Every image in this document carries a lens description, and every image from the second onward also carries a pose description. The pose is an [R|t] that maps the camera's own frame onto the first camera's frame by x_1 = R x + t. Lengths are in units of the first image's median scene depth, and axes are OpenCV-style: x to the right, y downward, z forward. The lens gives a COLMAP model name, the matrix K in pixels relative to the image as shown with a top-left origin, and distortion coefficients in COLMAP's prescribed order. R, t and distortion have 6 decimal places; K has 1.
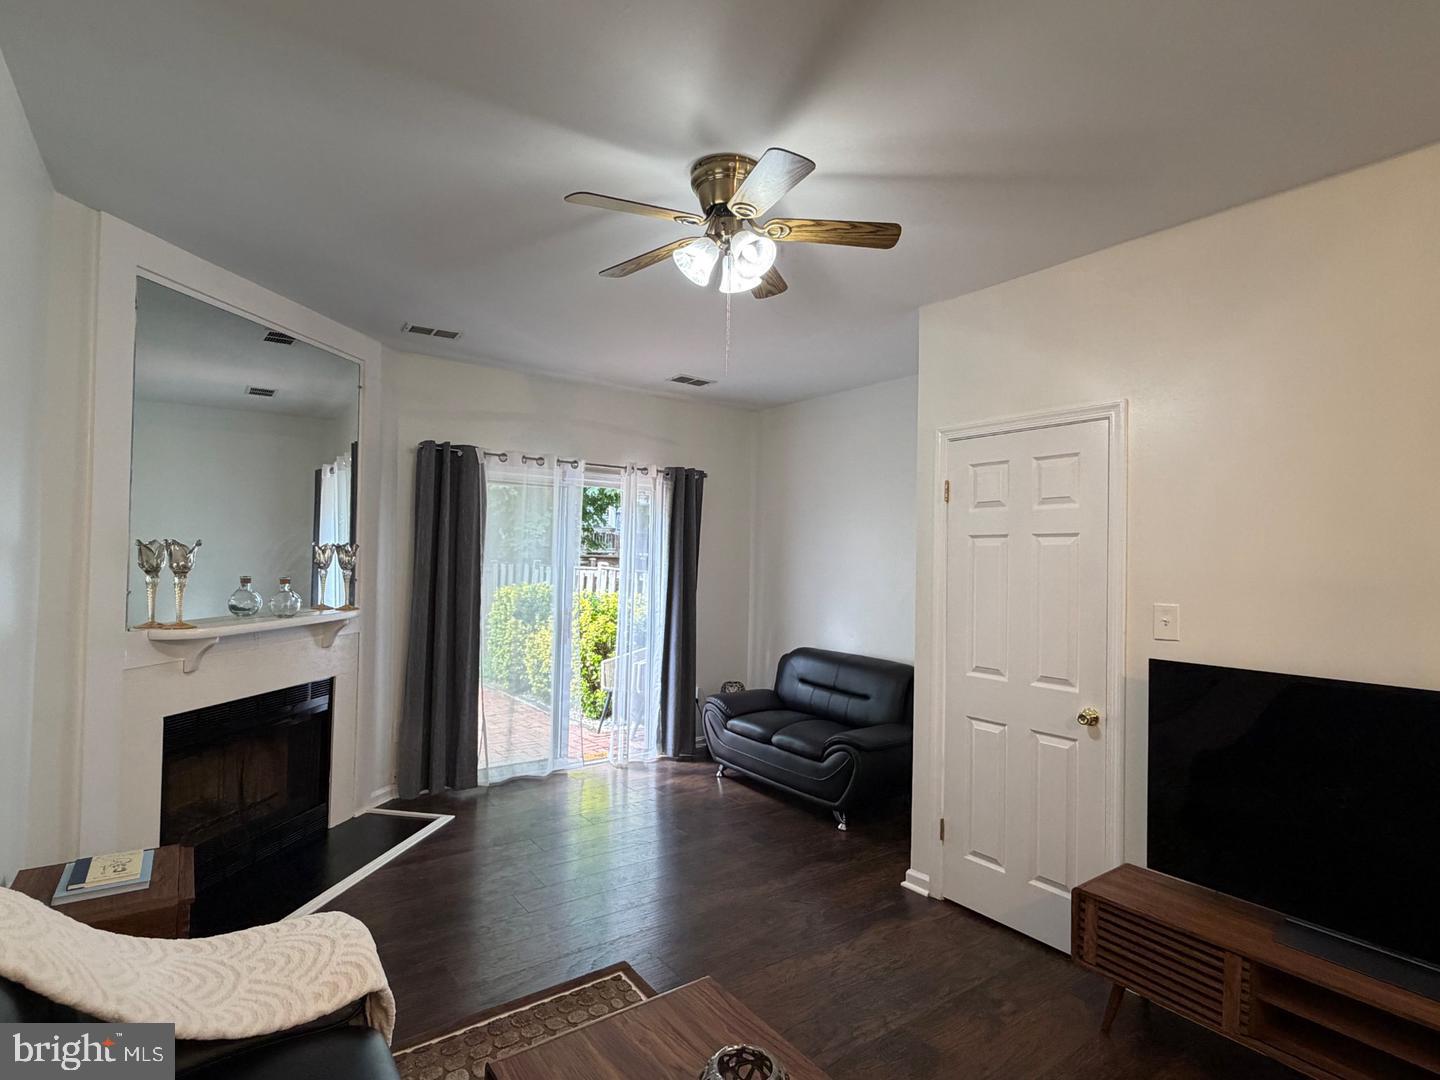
lens RADIAL K [[729.3, 0, 718.5], [0, 729.3, 540.8], [0, 0, 1]] dist [-0.000191, -0.000090]
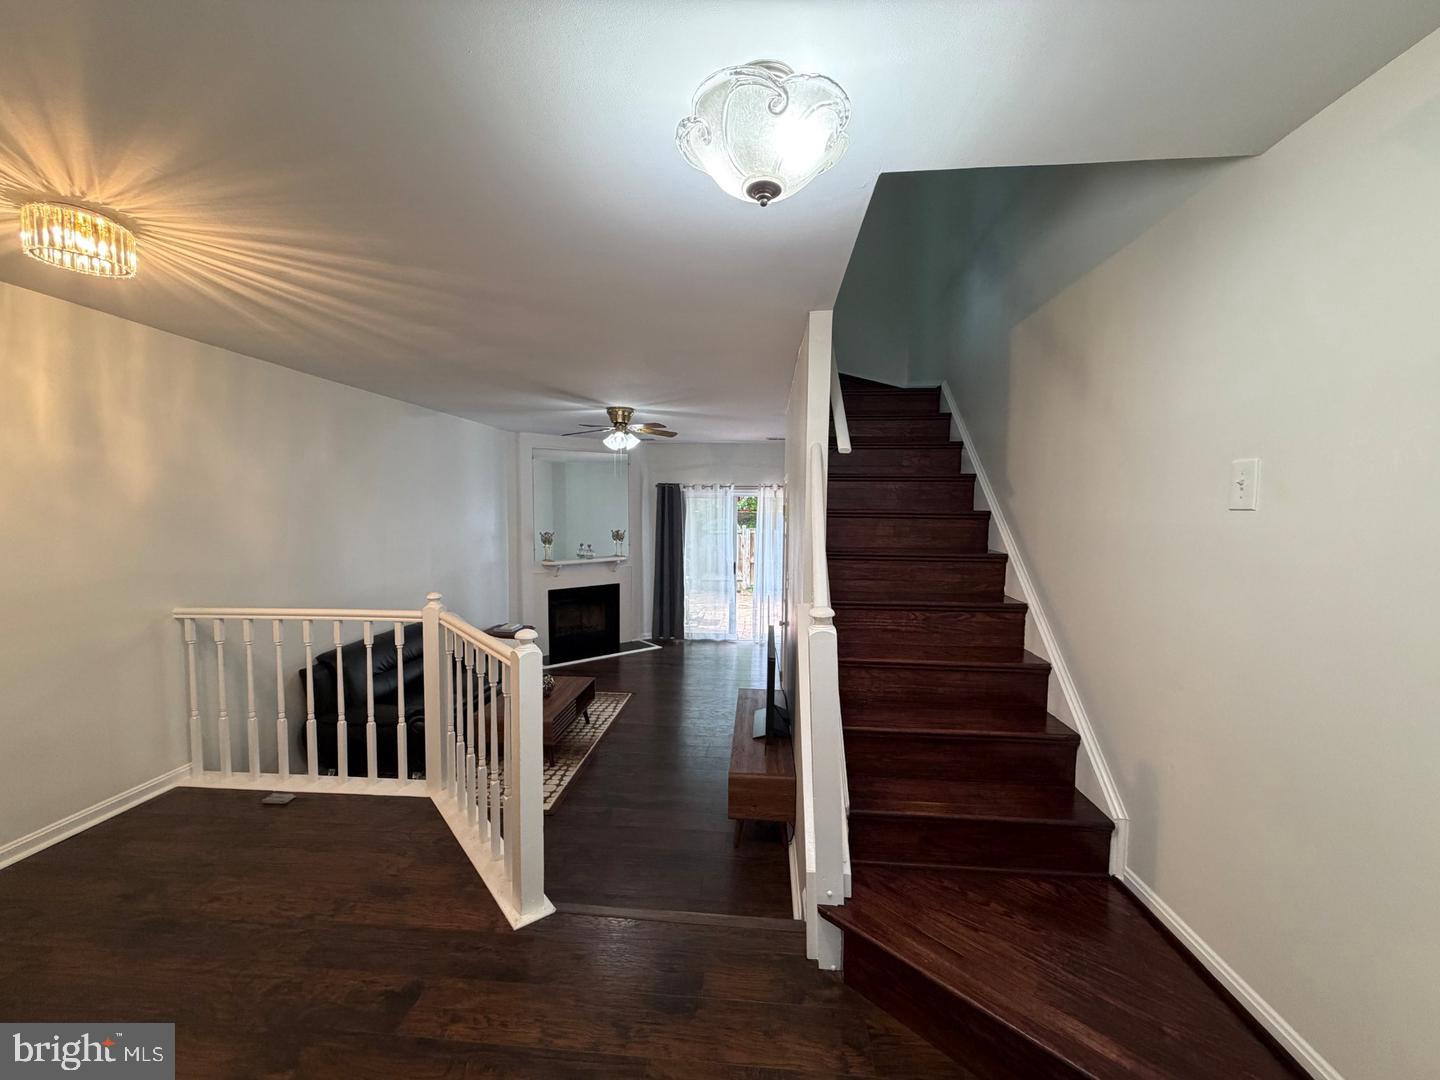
lens RADIAL K [[573.8, 0, 716.1], [0, 573.8, 539.8], [0, 0, 1]] dist [-0.000657, 0.000026]
pose [[0.757168, 0.021338, -0.652872, 1.117705], [0.024600, 0.997826, 0.061142, -0.083178], [0.652757, -0.062355, 0.754997, -0.289098]]
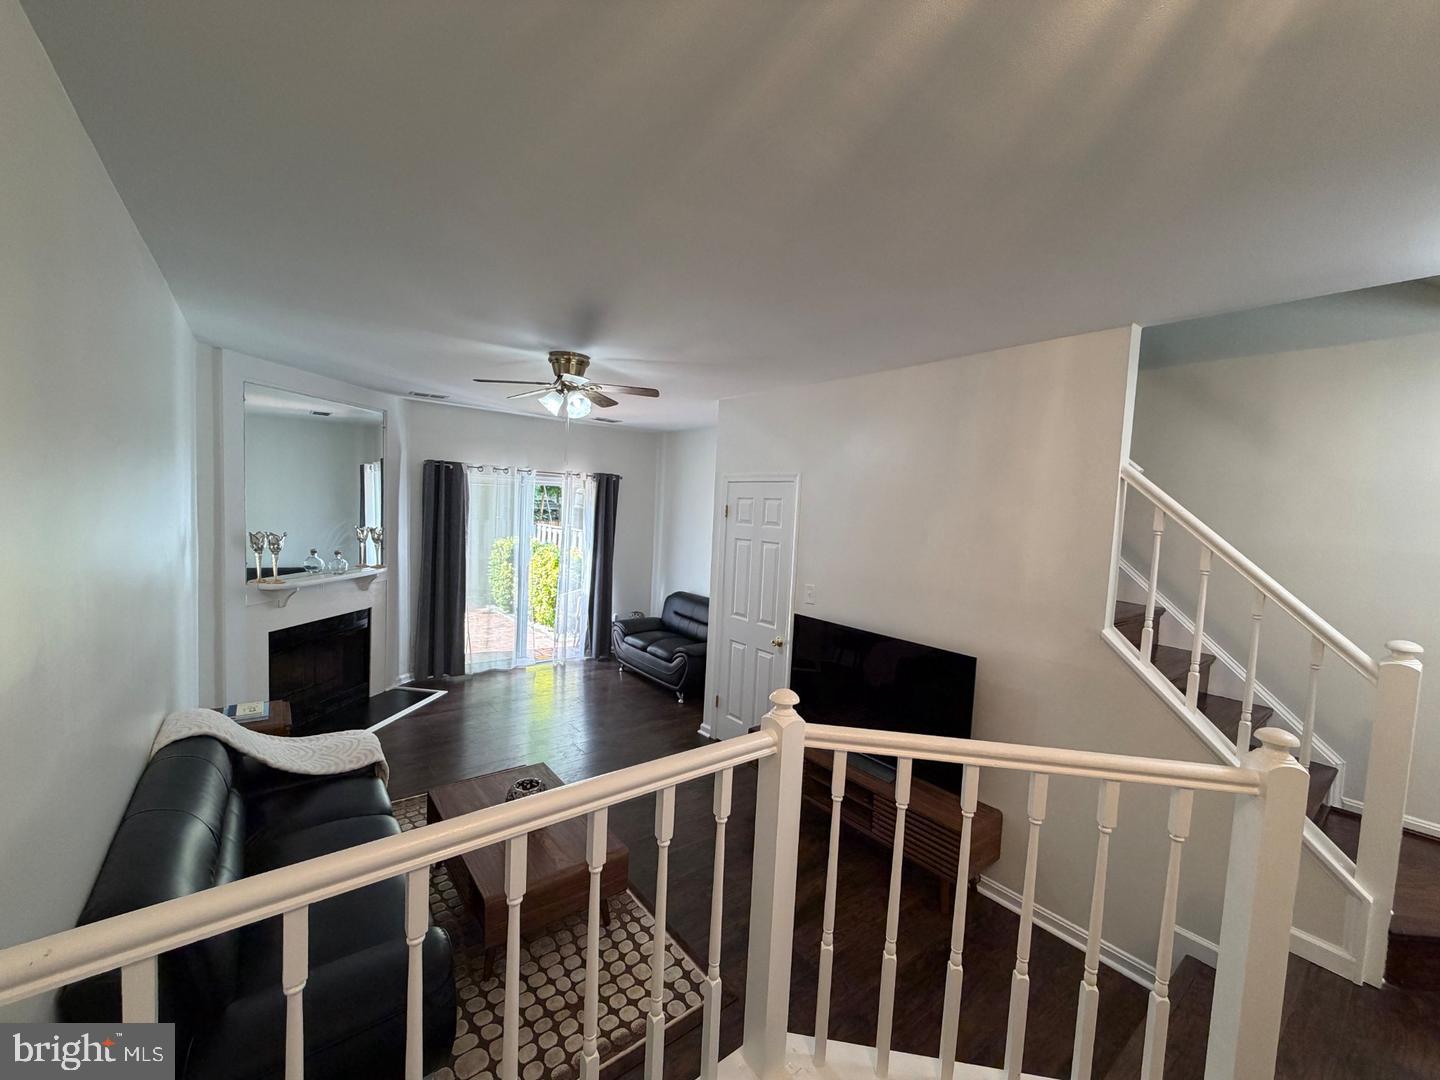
lens RADIAL K [[575.8, 0, 715.8], [0, 575.8, 539.3], [0, 0, 1]] dist [-0.000291, 0.000153]
pose [[0.999200, 0.023569, 0.032299, 0.228955], [-0.026205, 0.996141, 0.083759, -0.107358], [-0.030201, -0.084538, 0.995962, -0.340164]]
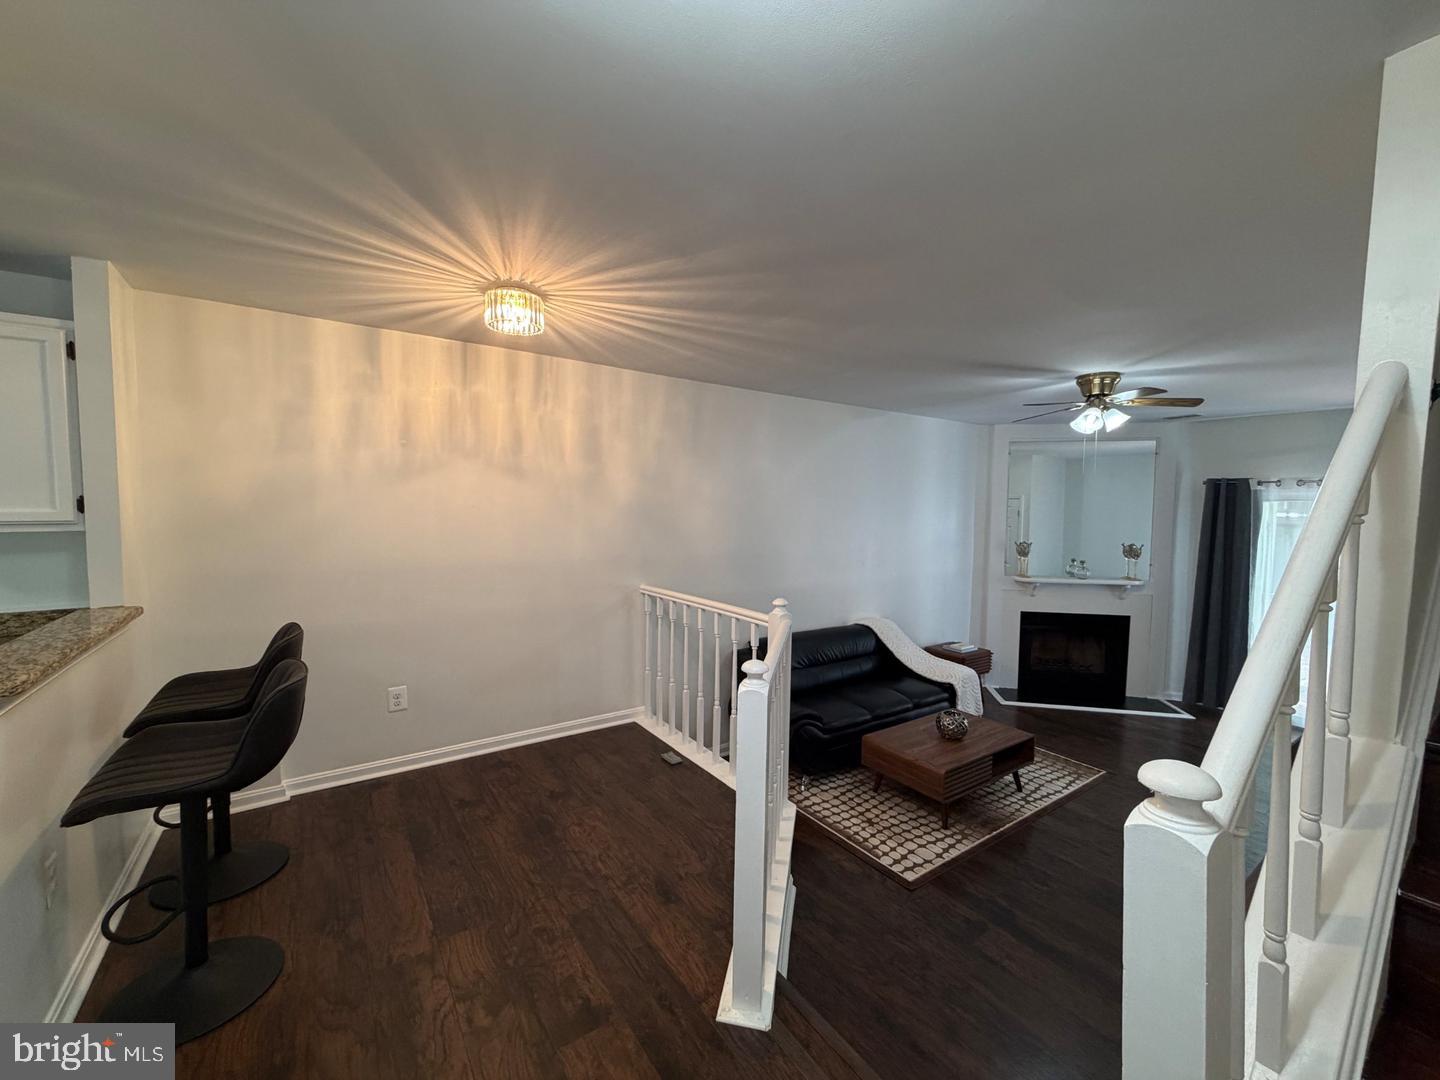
lens RADIAL K [[575.8, 0, 715.8], [0, 575.8, 539.3], [0, 0, 1]] dist [-0.000291, 0.000153]
pose [[-0.027495, 0.038110, -0.998895, 1.060635], [0.007331, 0.999254, 0.037922, -0.078259], [0.999595, -0.006280, -0.027754, -0.009065]]
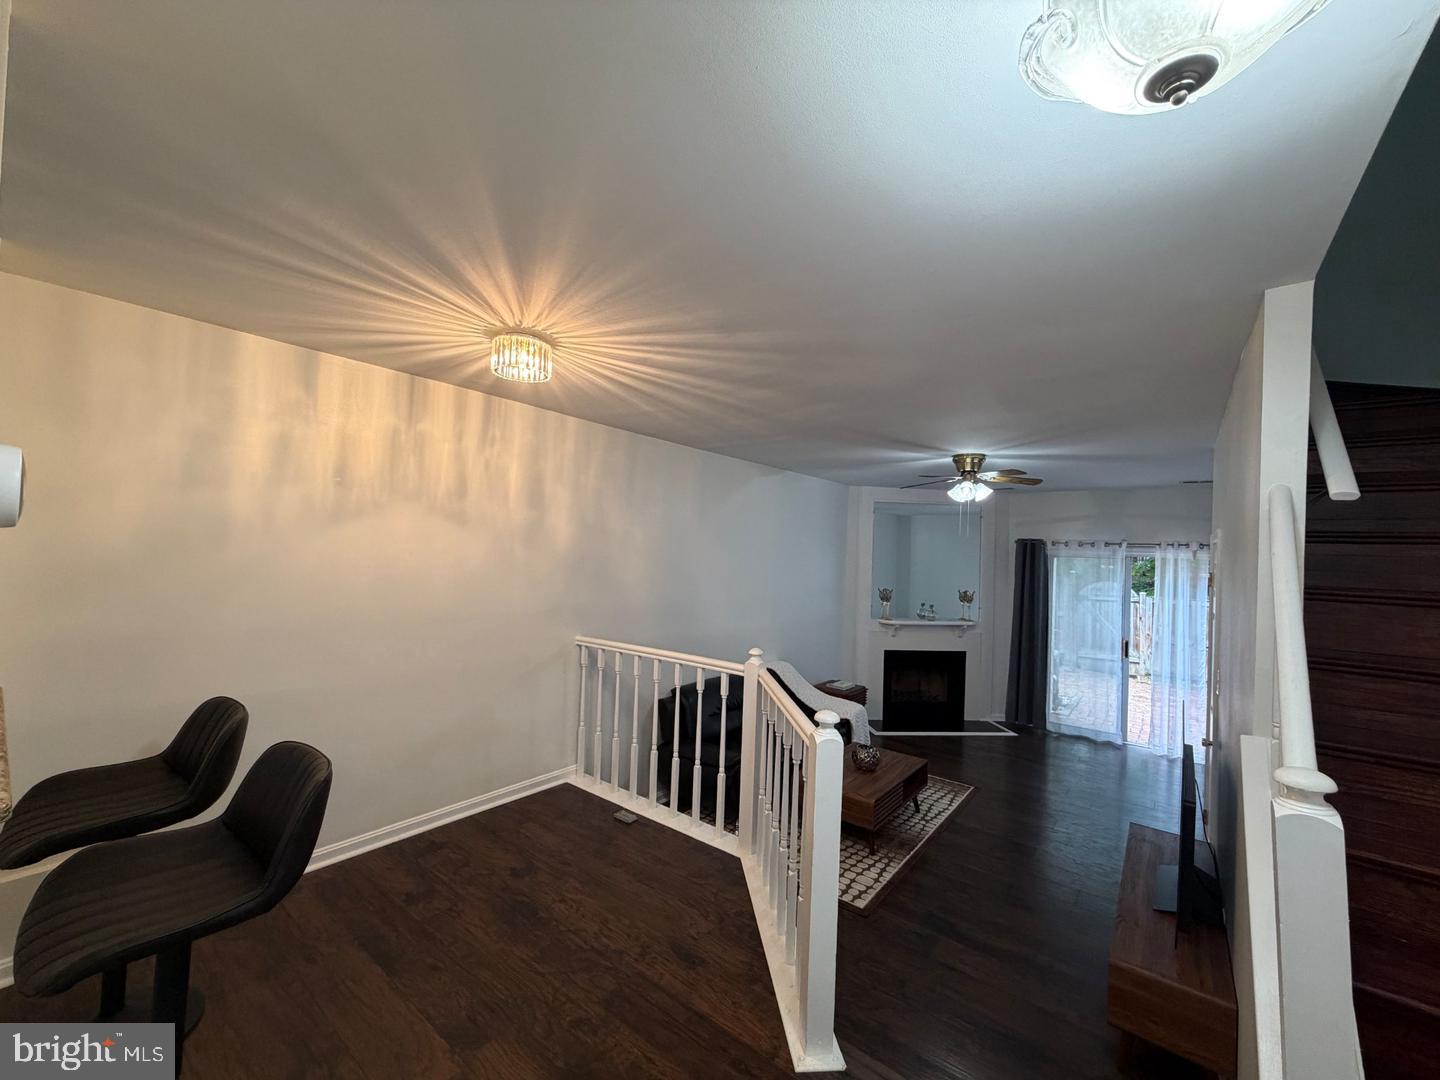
lens RADIAL K [[573.8, 0, 716.1], [0, 573.8, 539.8], [0, 0, 1]] dist [-0.000657, 0.000026]
pose [[0.264705, -0.031134, -0.963827, 1.063173], [-0.008151, 0.999371, -0.034521, -0.093941], [0.964295, 0.016994, 0.264284, -0.214970]]
